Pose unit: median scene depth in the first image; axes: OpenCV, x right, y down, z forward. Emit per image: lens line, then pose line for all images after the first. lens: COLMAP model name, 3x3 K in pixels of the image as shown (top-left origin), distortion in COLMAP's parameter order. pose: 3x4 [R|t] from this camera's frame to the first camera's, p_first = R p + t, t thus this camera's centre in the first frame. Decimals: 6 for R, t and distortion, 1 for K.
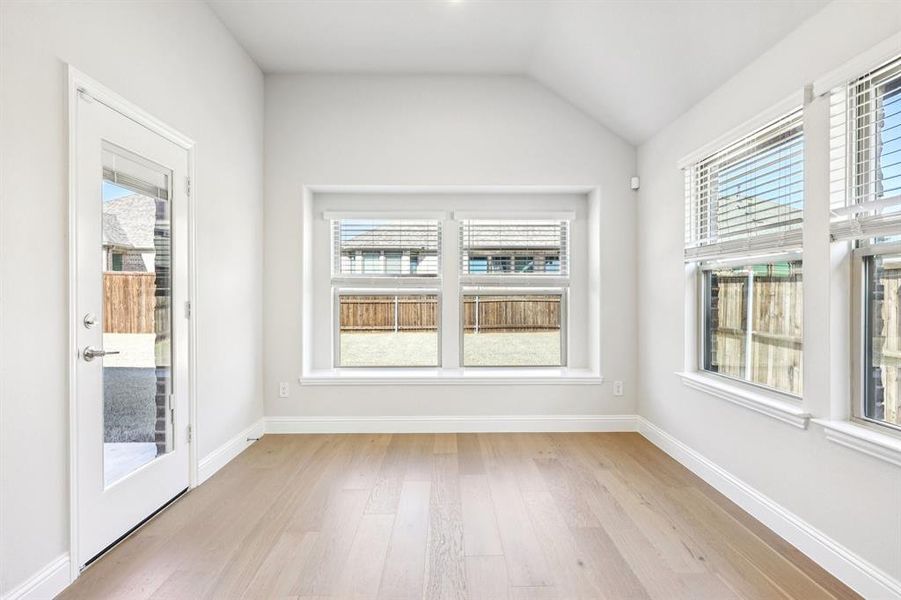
lens RADIAL K [[442.9, 0, 450.5], [0, 442.9, 300.0], [0, 0, 1]] dist [-0.000759, -0.000549]
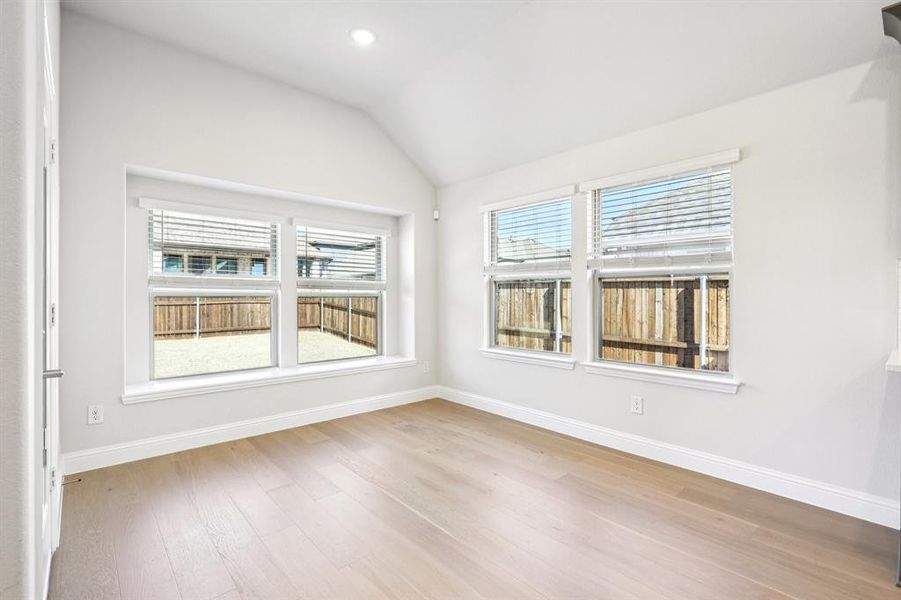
lens RADIAL K [[415.9, 0, 450.5], [0, 415.9, 300.0], [0, 0, 1]] dist [0.032186, -0.000411]
pose [[0.762434, -0.002621, 0.647061, -0.345314], [0.004762, 0.999987, -0.001560, 0.000192], [-0.647048, 0.004271, 0.762437, -0.000907]]
